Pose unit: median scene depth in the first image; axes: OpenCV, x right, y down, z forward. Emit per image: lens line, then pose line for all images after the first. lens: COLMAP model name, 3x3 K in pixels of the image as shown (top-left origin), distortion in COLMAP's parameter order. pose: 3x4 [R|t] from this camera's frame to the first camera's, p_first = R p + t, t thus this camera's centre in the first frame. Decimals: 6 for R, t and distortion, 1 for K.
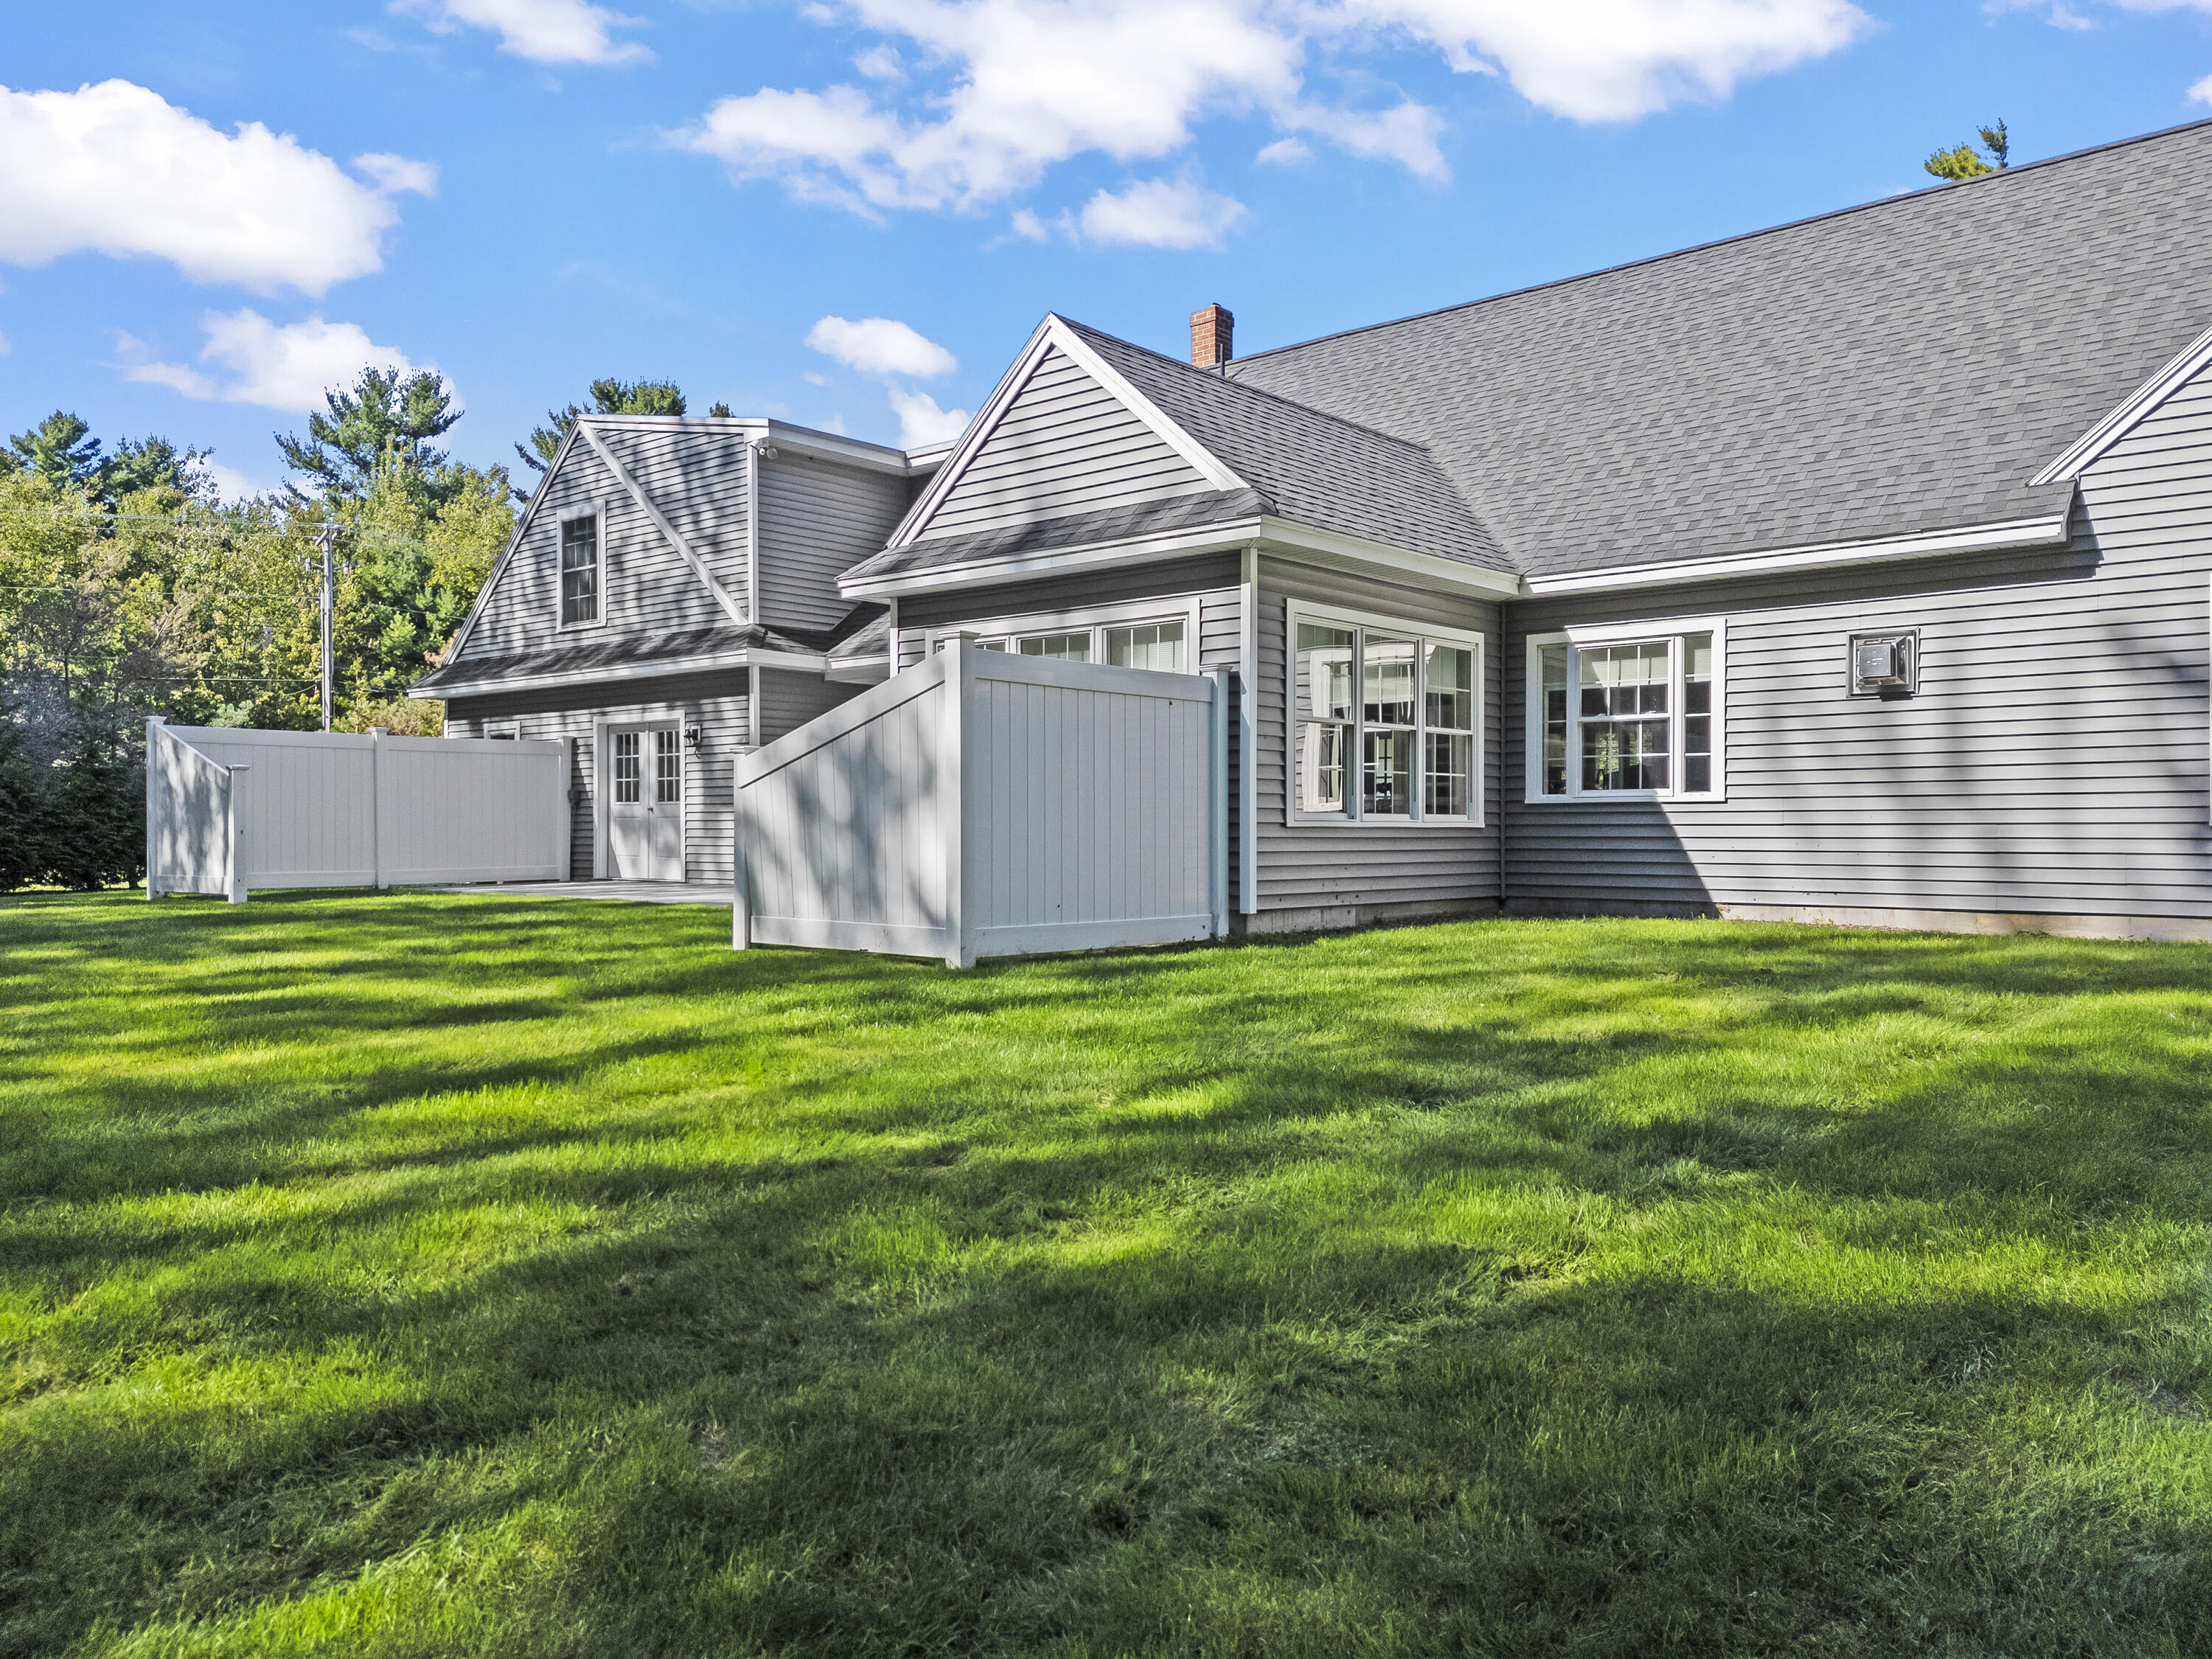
lens RADIAL K [[1629.9, 0, 1106.0], [0, 1629.9, 829.5], [0, 0, 1]] dist [0.081951, -0.075554]
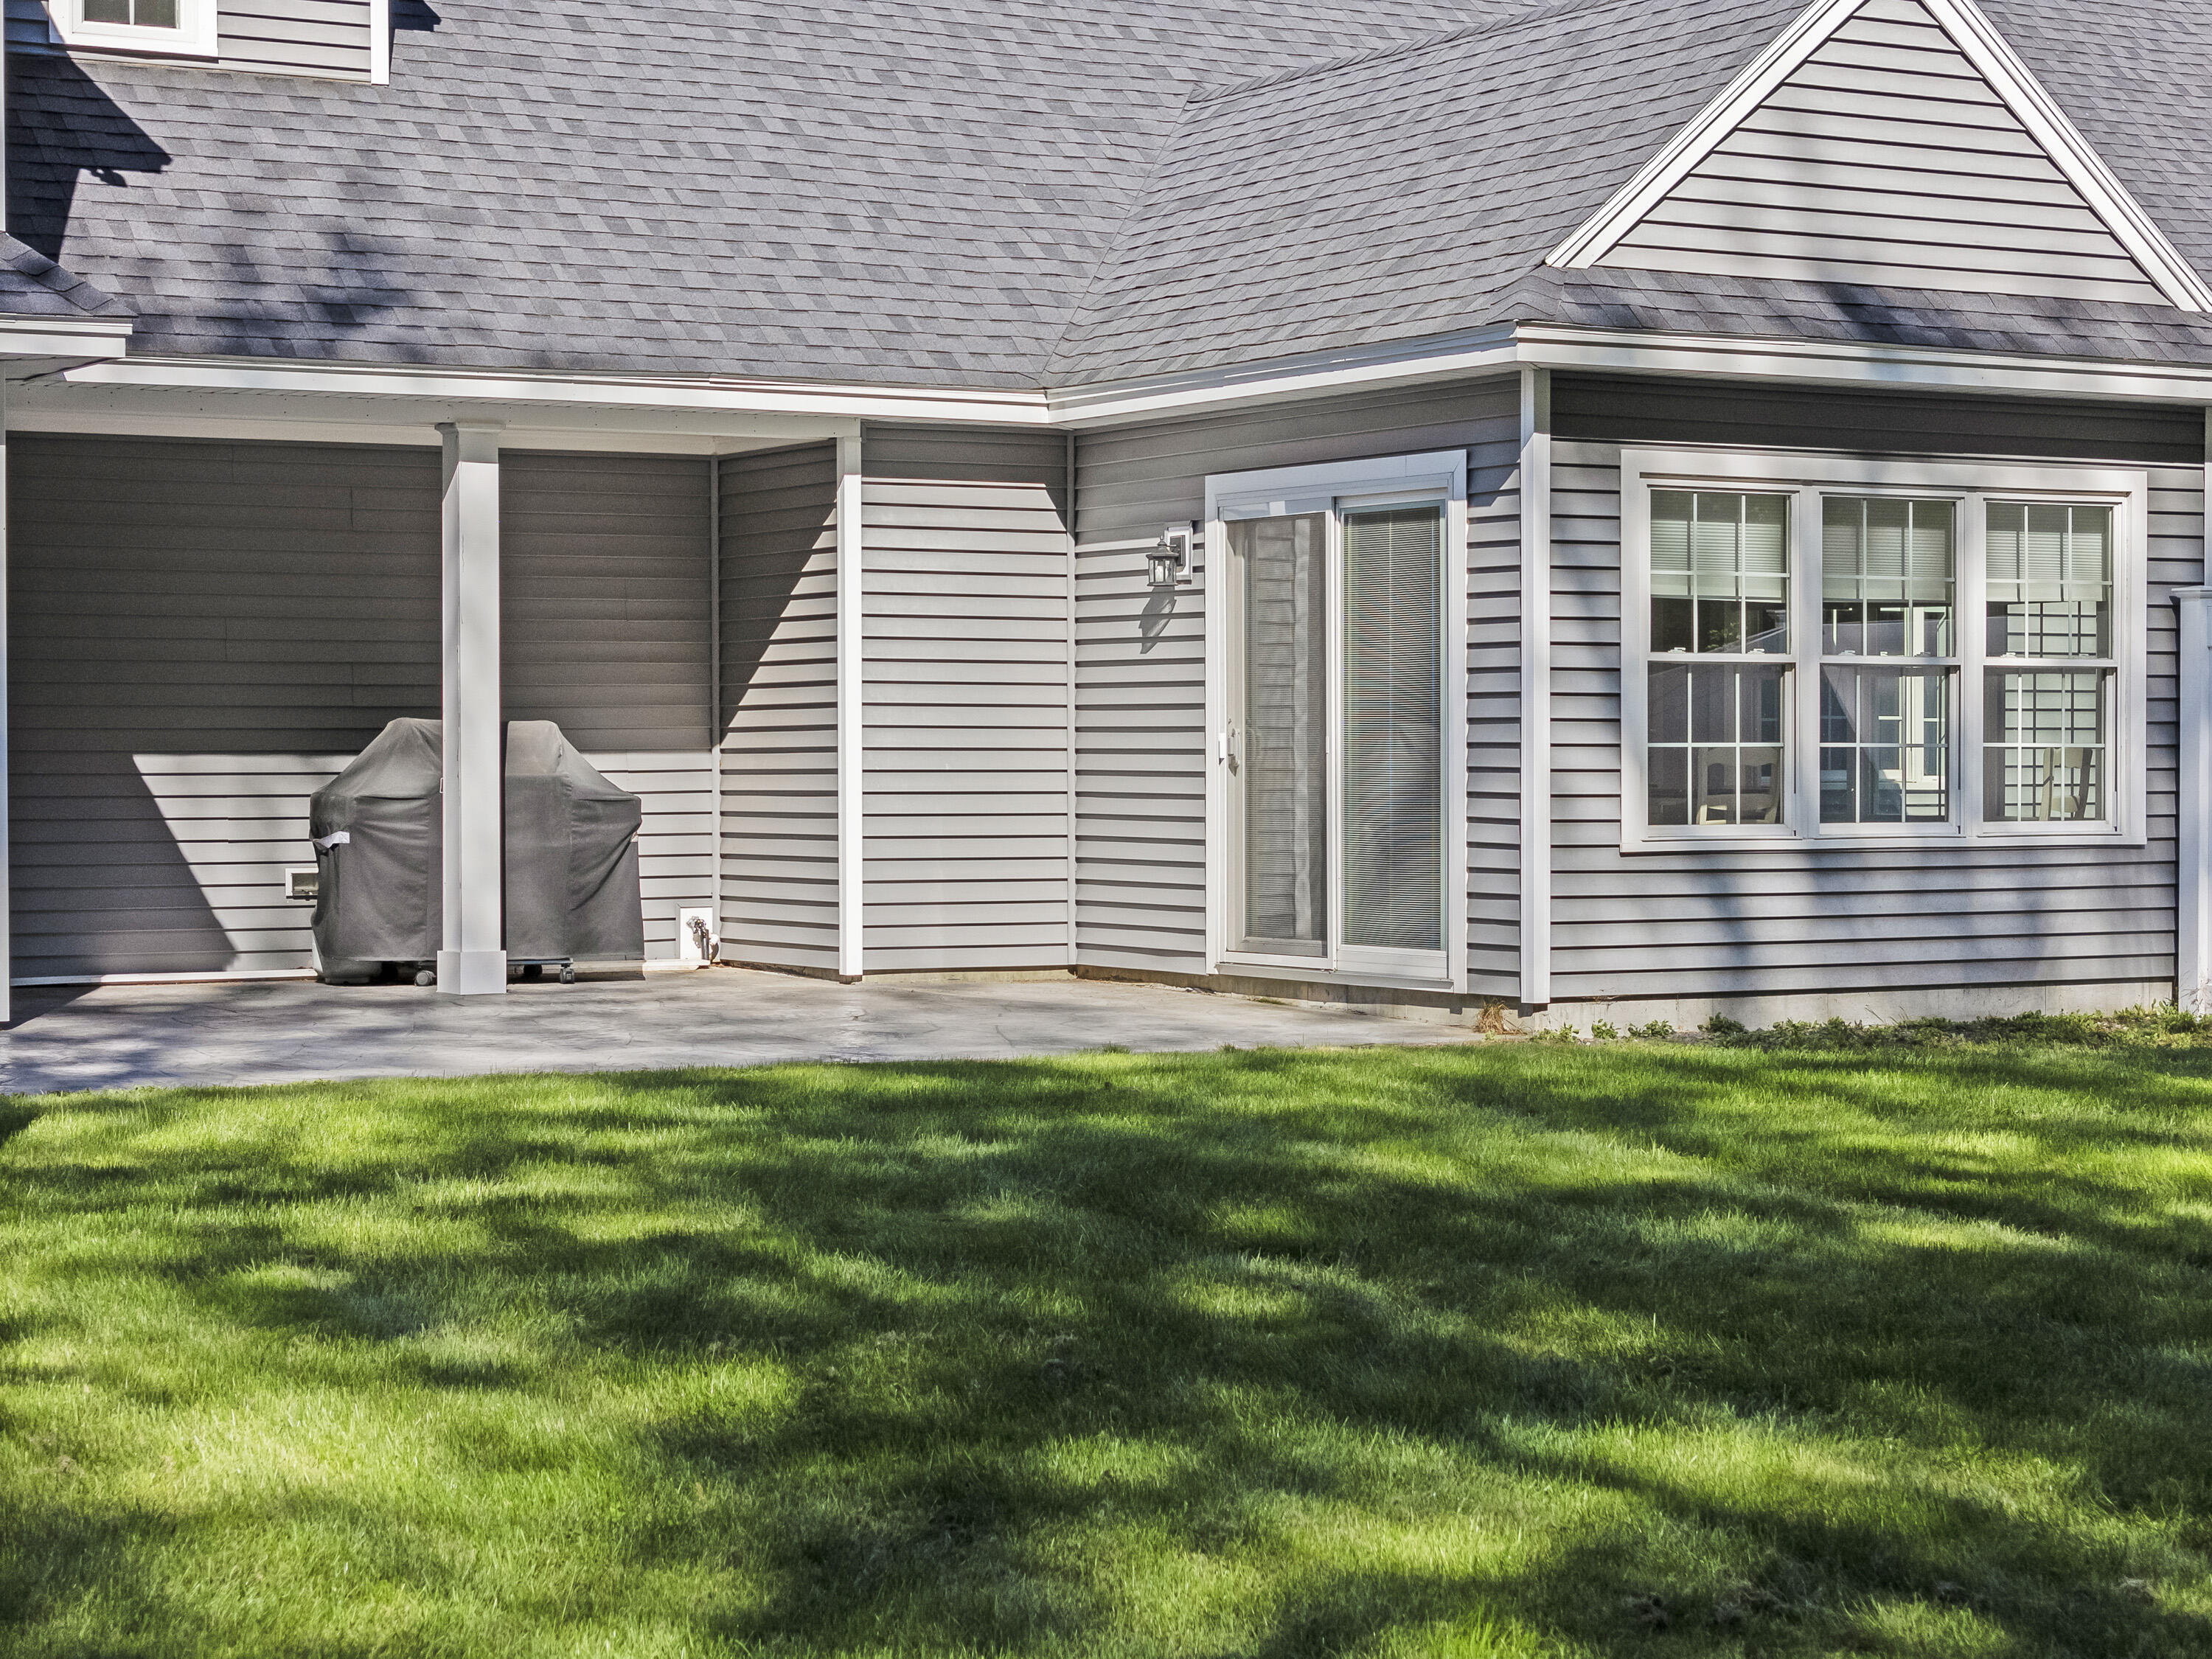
lens RADIAL K [[4319.9, 0, 1106.0], [0, 4319.9, 829.5], [0, 0, 1]] dist [-0.033187, -0.267031]
pose [[0.306784, -0.013605, 0.951682, -0.878998], [-0.000301, 0.999896, 0.014392, -0.017267], [-0.951779, -0.004702, 0.306749, 0.478735]]
